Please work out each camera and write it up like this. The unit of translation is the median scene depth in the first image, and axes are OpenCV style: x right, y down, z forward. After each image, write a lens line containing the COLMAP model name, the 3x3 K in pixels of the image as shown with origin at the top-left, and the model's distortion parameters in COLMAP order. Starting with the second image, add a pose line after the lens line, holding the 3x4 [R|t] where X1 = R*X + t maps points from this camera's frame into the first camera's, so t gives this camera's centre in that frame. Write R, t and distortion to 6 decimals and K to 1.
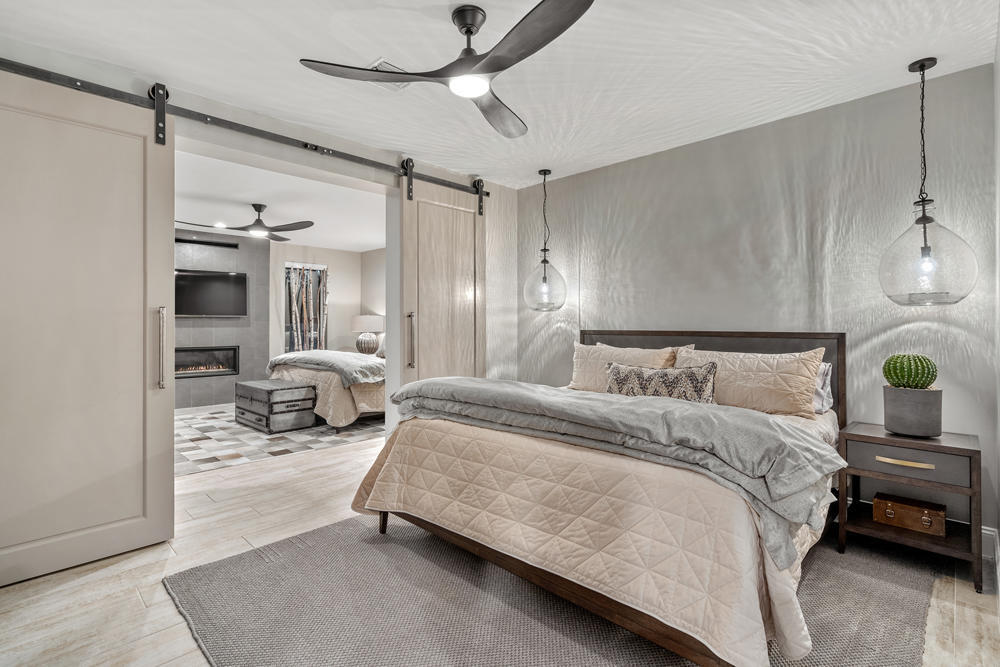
lens RADIAL K [[475.3, 0, 500.0], [0, 475.3, 333.5], [0, 0, 1]] dist [0.000612, 0.000062]
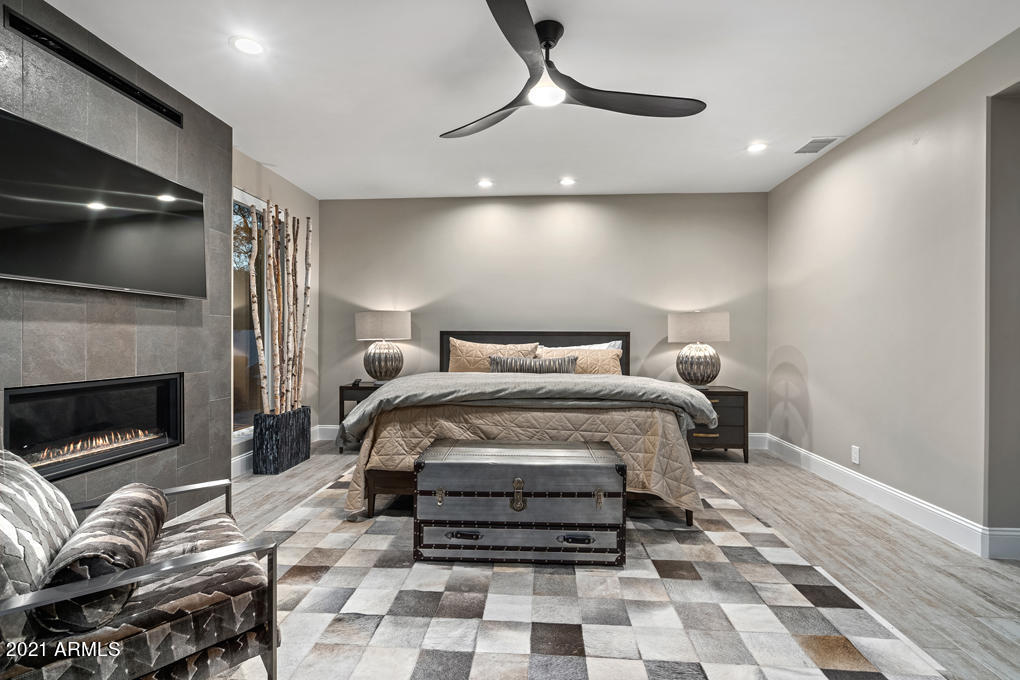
lens RADIAL K [[484.8, 0, 510.0], [0, 484.8, 340.0], [0, 0, 1]] dist [0.000612, 0.000062]
pose [[0.758747, -0.001914, 0.651383, -0.616866], [0.007062, 0.999961, -0.005287, 0.003421], [-0.651347, 0.008612, 0.758731, 0.523448]]
